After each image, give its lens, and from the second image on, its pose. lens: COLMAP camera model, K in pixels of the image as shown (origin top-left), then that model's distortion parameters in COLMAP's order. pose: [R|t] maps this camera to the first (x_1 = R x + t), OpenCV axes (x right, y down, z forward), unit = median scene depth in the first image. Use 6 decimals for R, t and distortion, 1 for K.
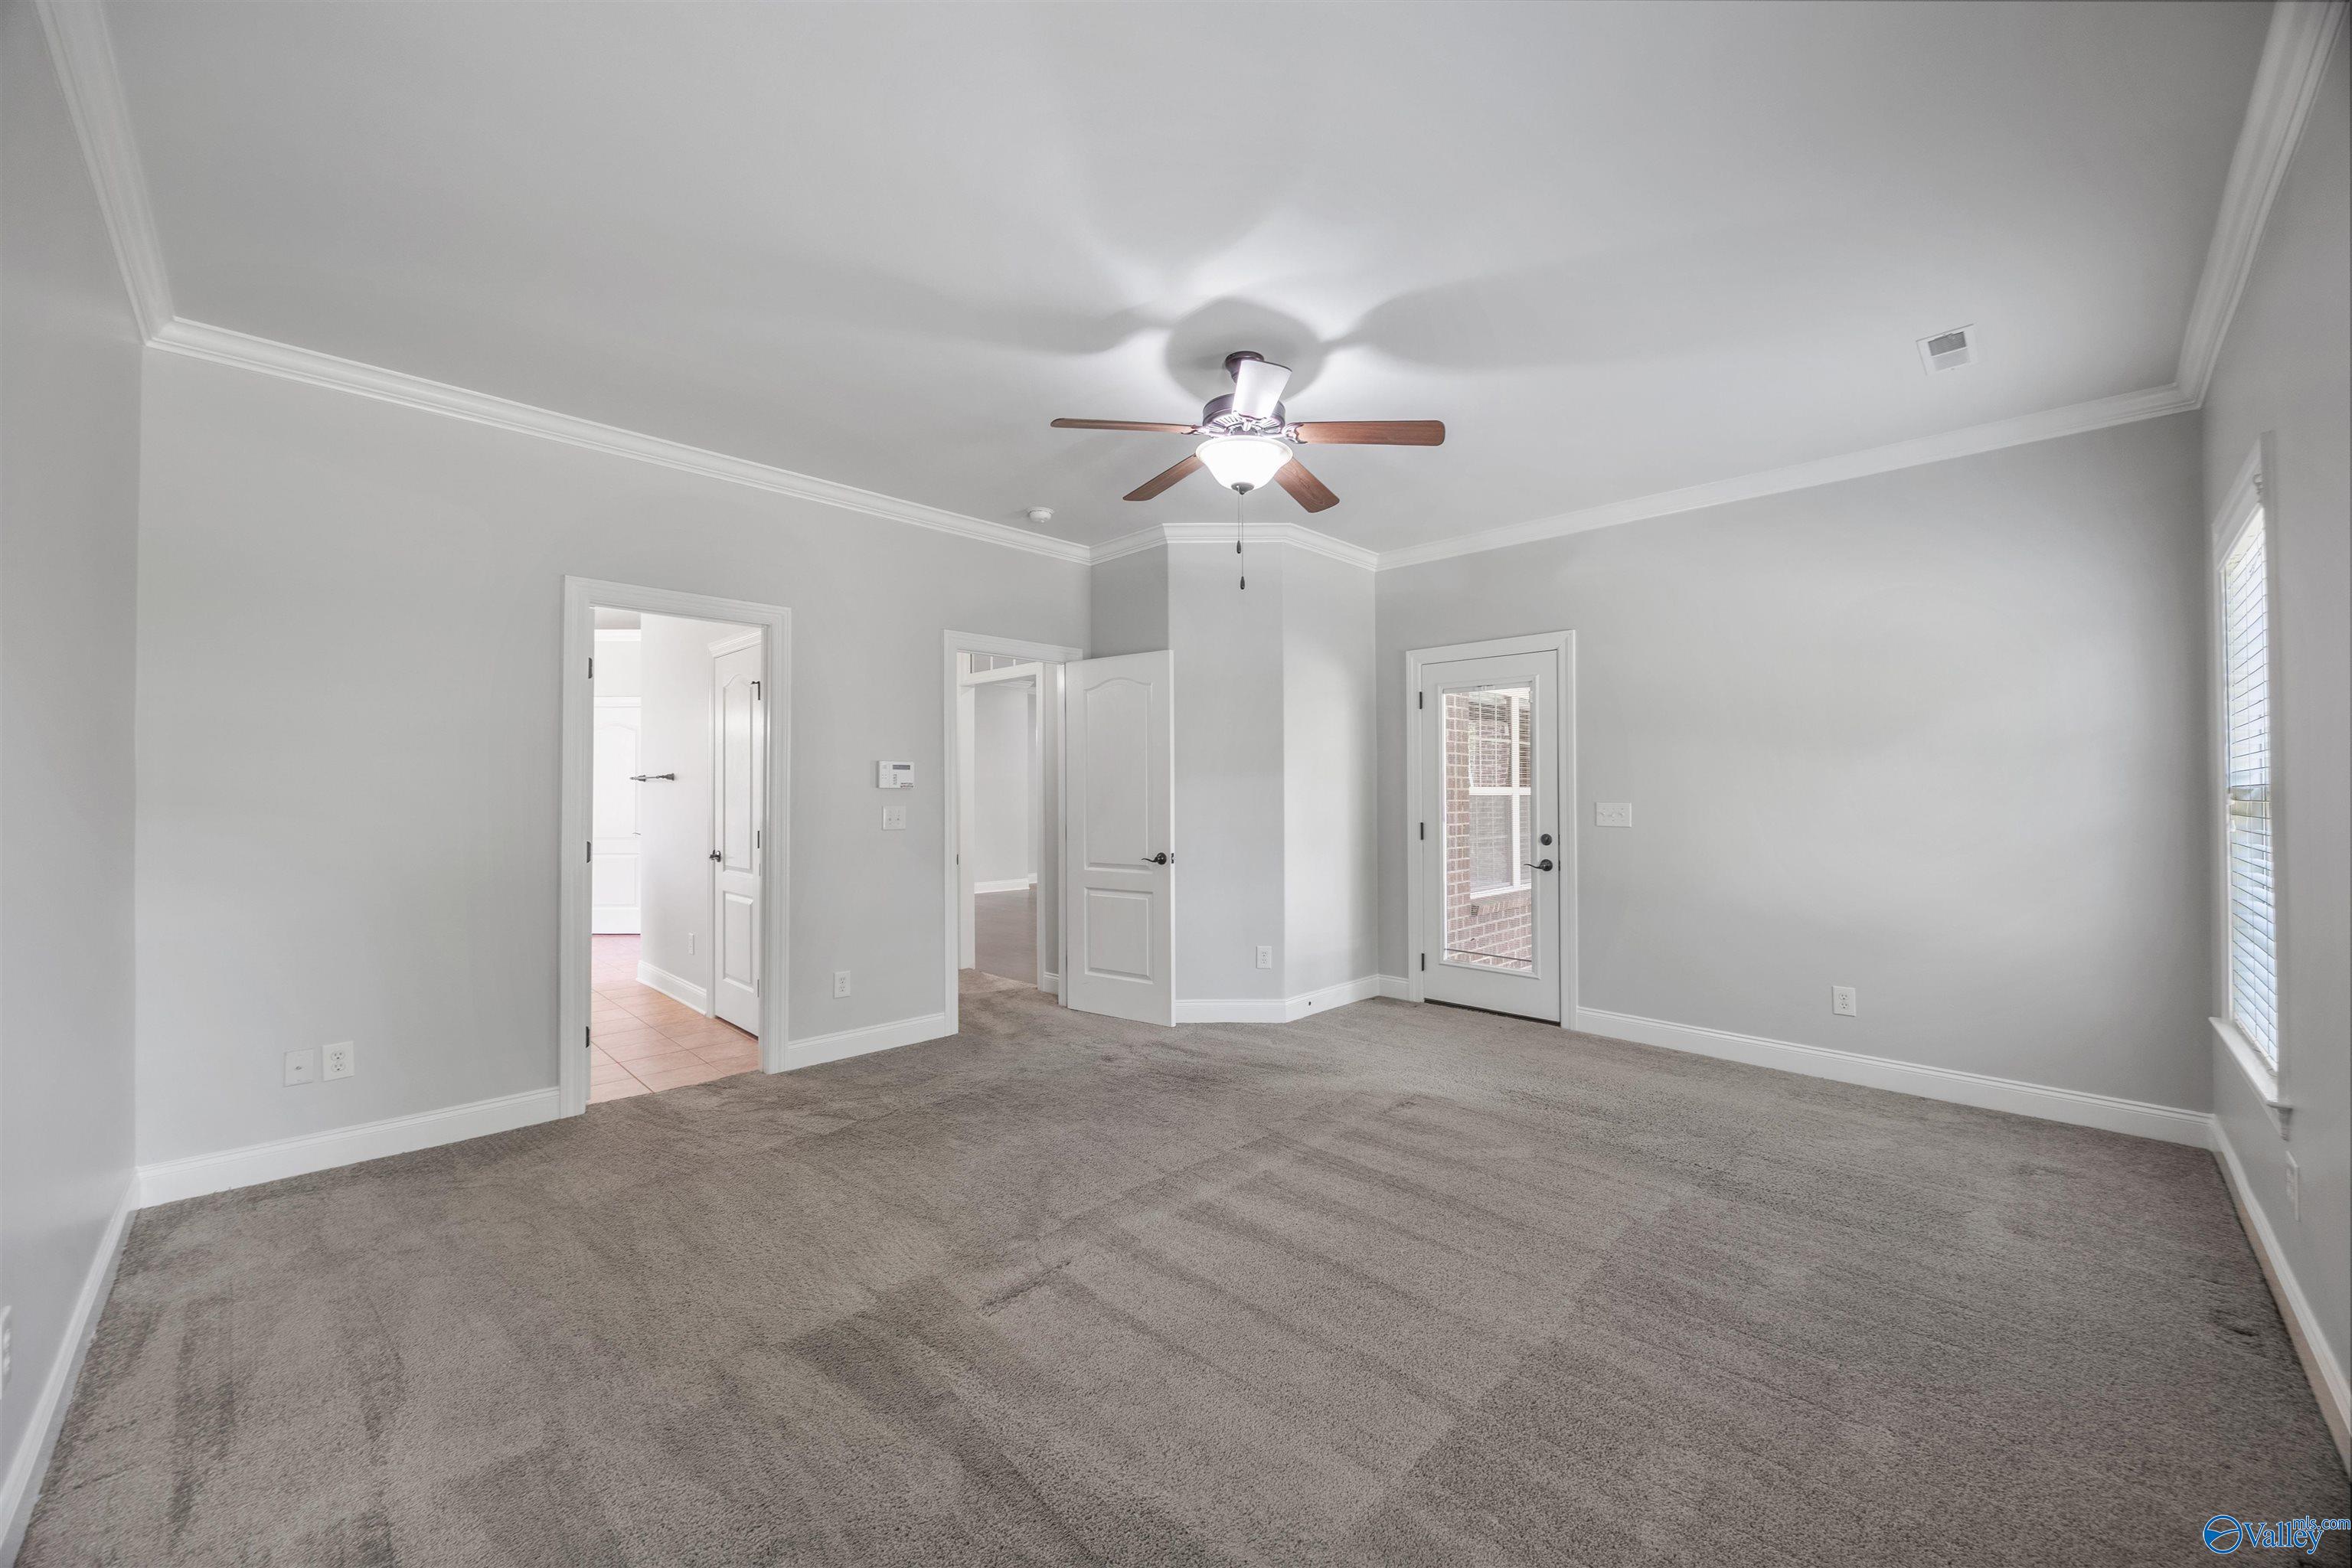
lens RADIAL K [[896.9, 0, 1173.7], [0, 896.9, 797.9], [0, 0, 1]] dist [-0.000288, -0.000024]
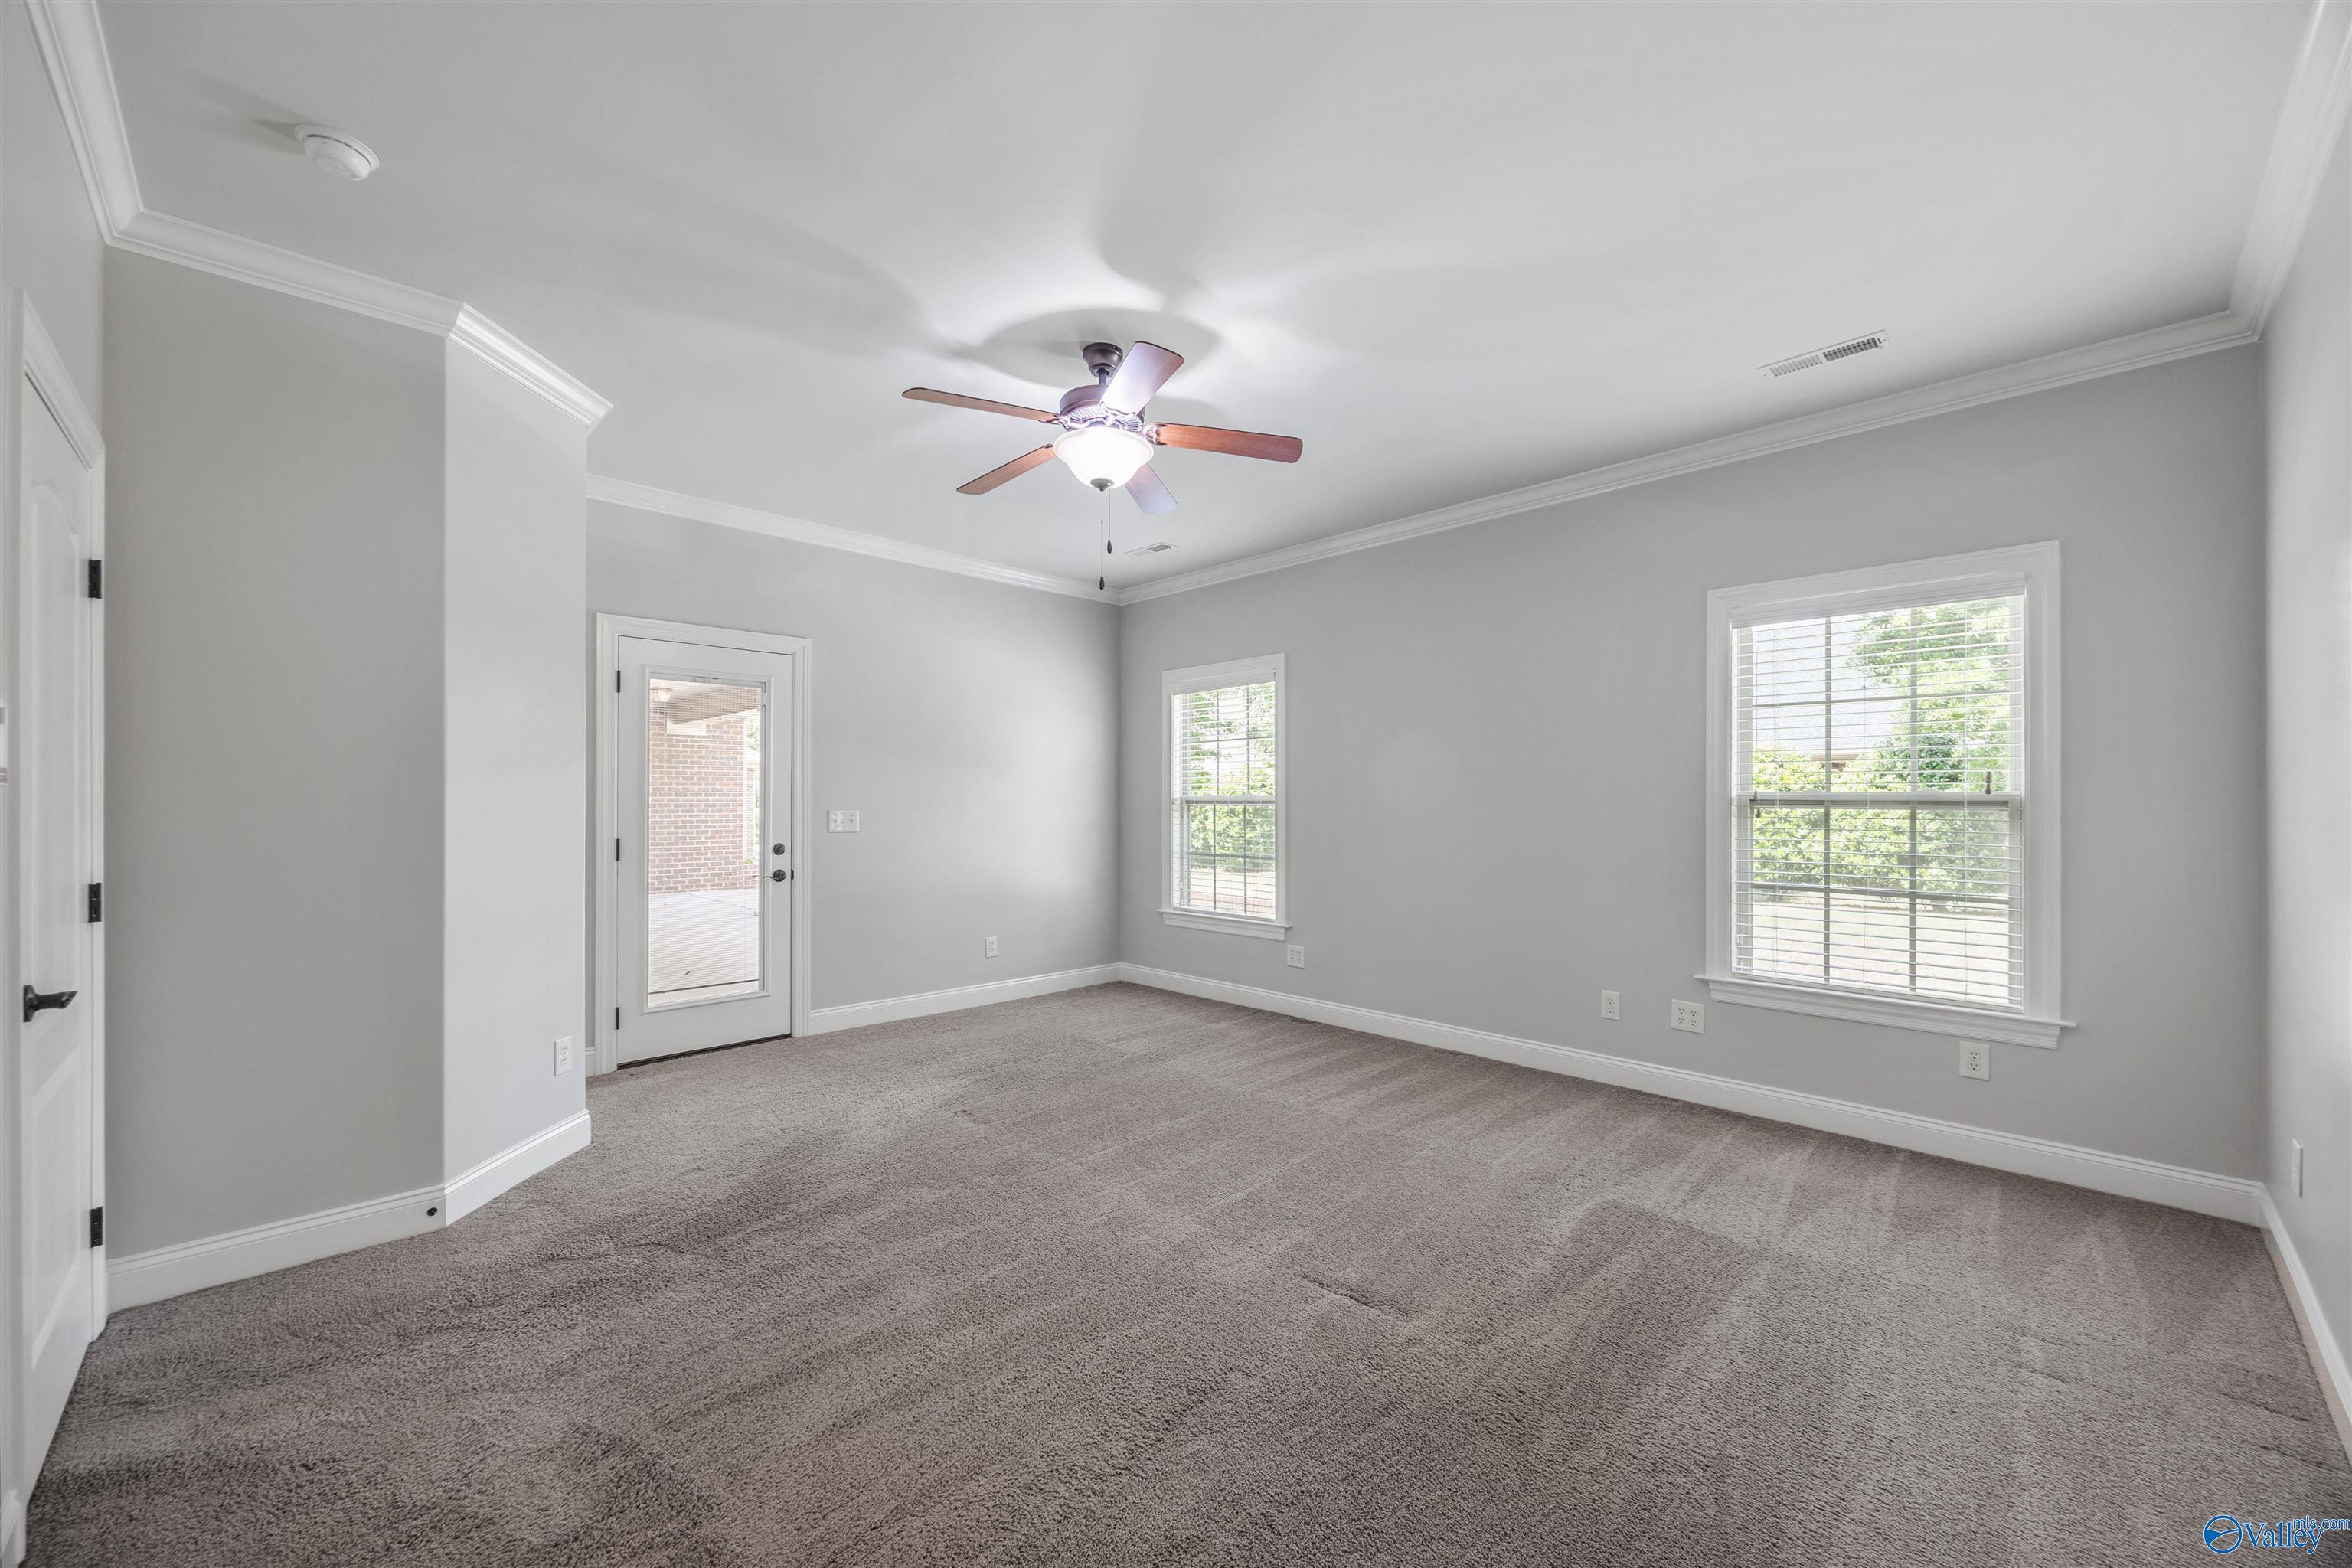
lens RADIAL K [[896.9, 0, 1173.7], [0, 896.9, 797.9], [0, 0, 1]] dist [-0.000288, -0.000024]
pose [[0.010678, -0.000183, 0.999943, -0.549068], [0.006327, 0.999980, 0.000115, -0.005347], [-0.999923, 0.006326, 0.010679, 0.569172]]
